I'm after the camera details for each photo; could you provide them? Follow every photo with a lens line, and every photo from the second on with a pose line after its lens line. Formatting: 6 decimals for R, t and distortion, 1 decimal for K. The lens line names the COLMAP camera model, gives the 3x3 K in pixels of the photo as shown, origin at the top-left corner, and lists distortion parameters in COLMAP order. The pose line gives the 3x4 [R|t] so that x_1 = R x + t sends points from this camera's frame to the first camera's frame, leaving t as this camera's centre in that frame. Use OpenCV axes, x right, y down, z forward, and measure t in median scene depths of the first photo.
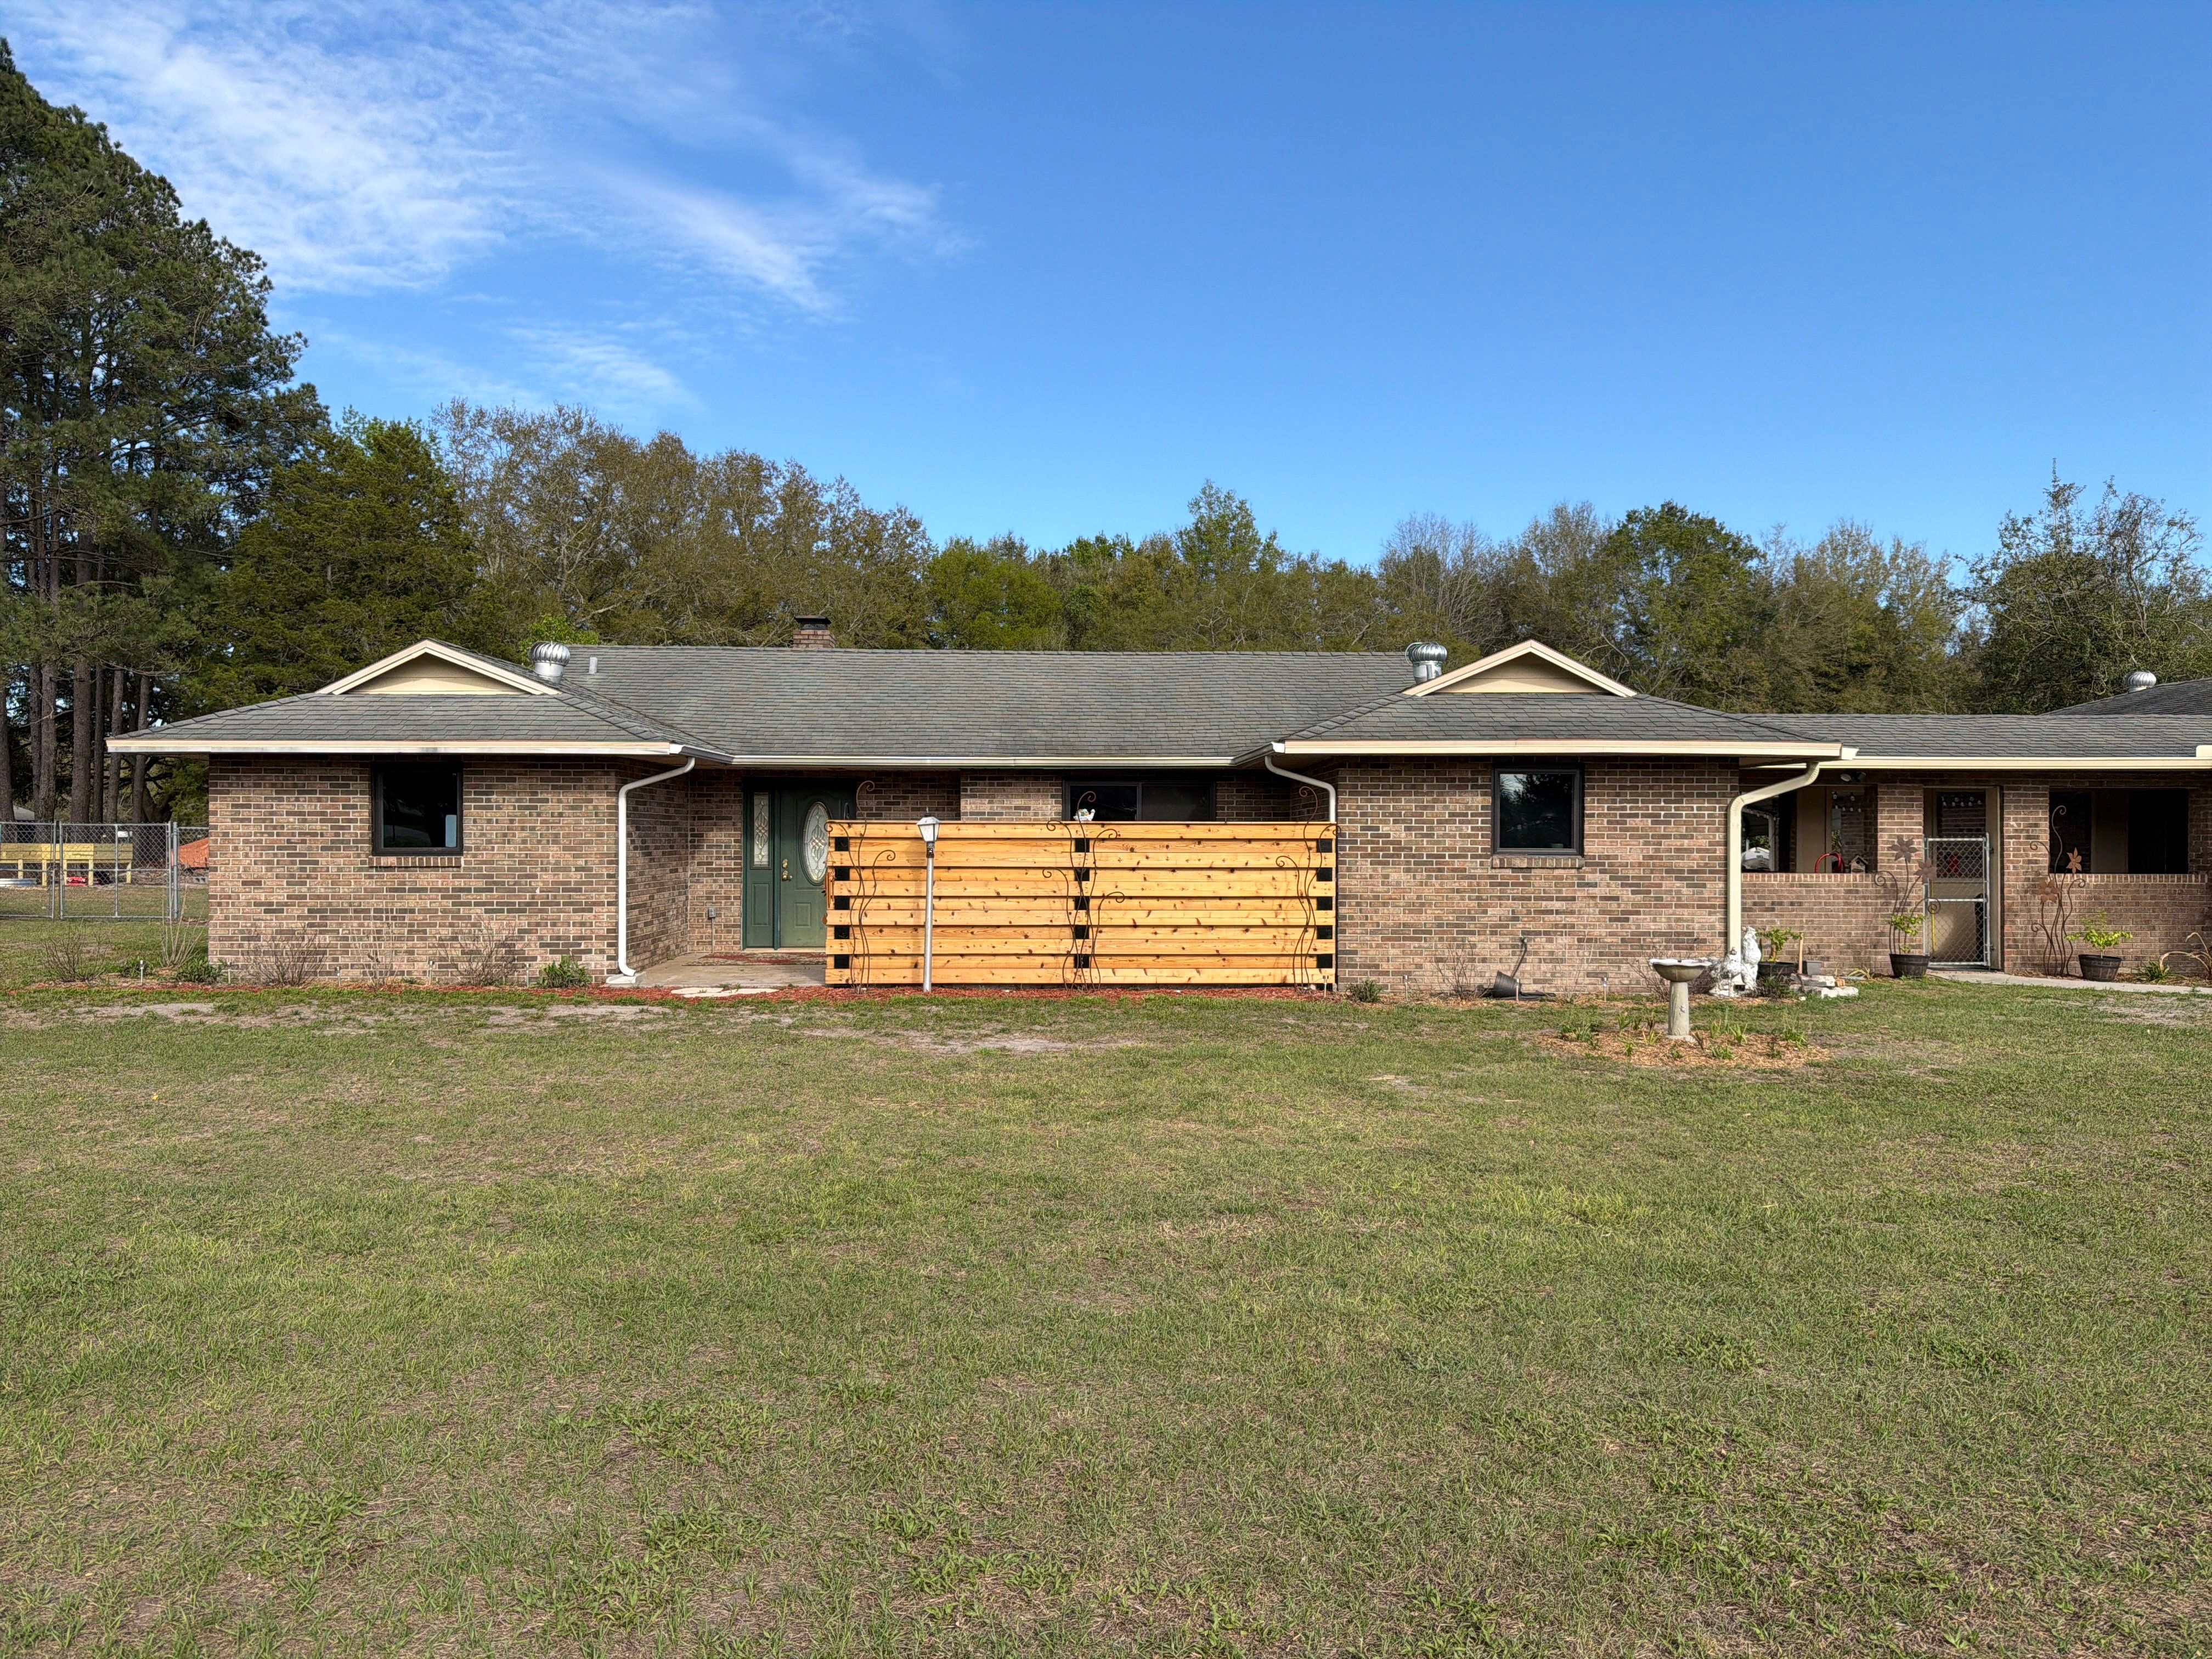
lens RADIAL K [[1569.6, 0, 1109.7], [0, 1569.6, 843.8], [0, 0, 1]] dist [0.070701, -0.057509]
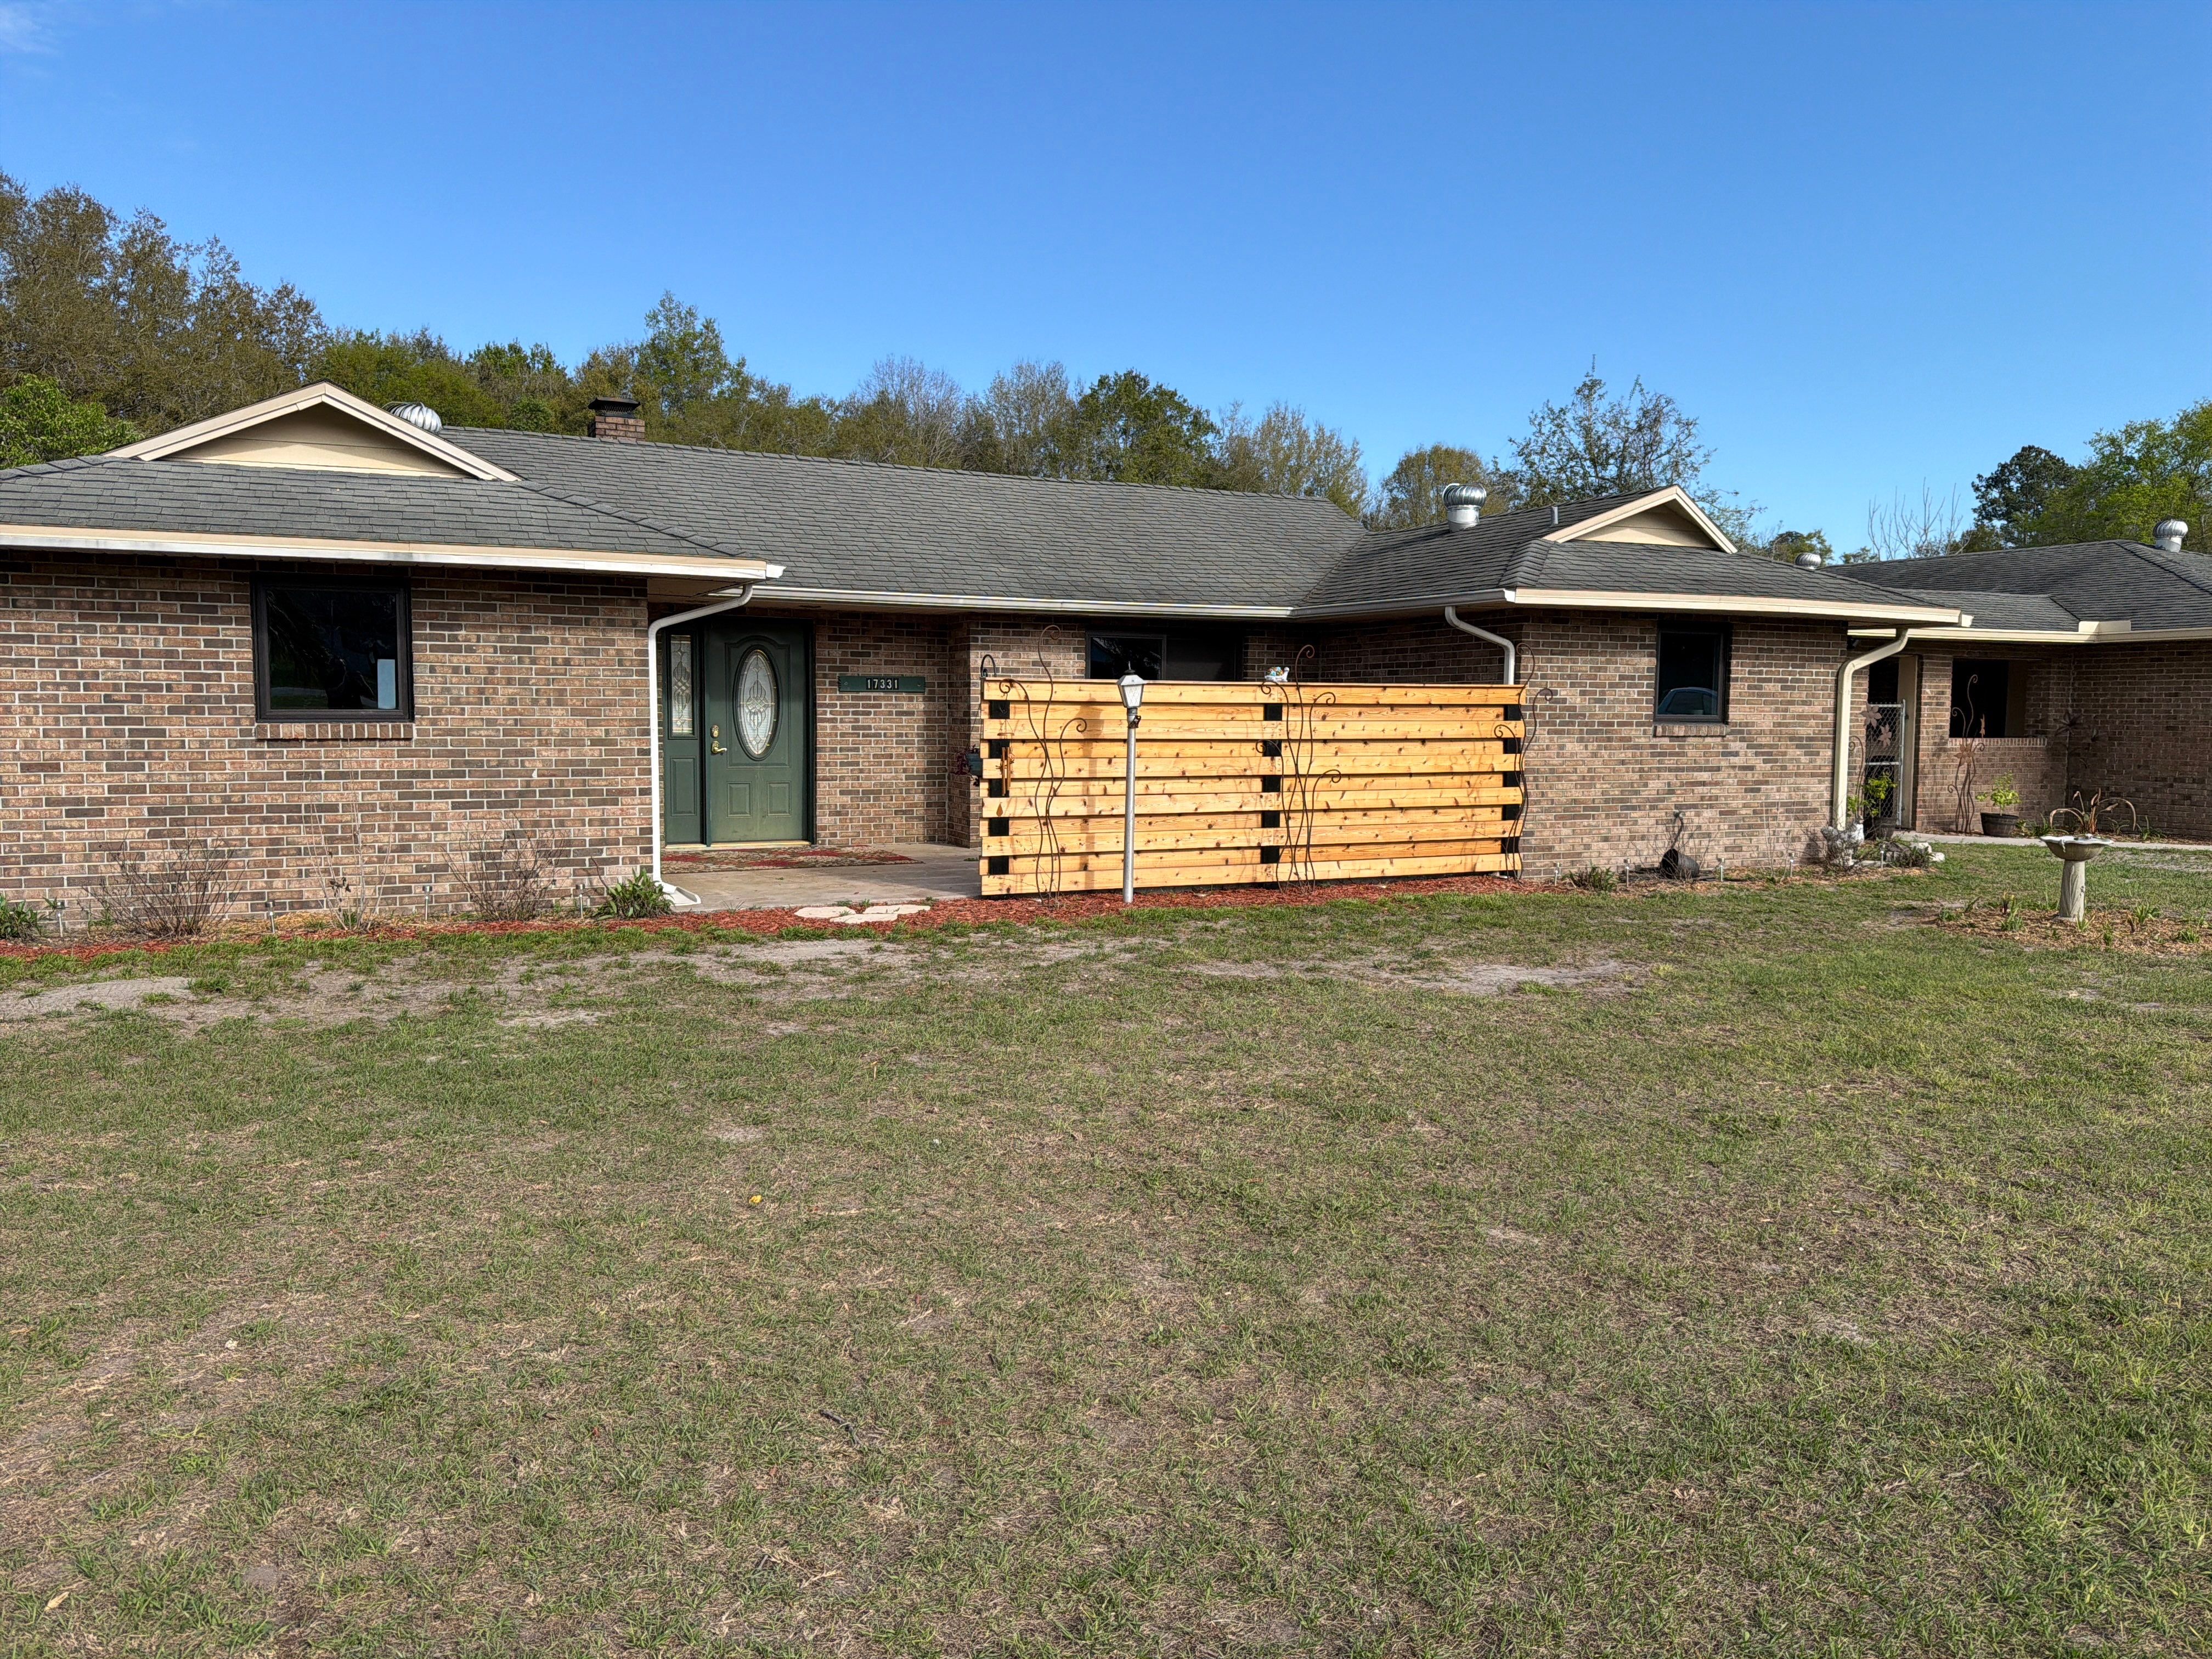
lens RADIAL K [[1569.6, 0, 1104.2], [0, 1569.6, 851.9], [0, 0, 1]] dist [0.070701, -0.057509]
pose [[0.914140, -0.032850, 0.404066, -0.419233], [-0.005139, 0.995692, 0.092576, -0.001487], [-0.405366, -0.086704, 0.910033, 0.286207]]
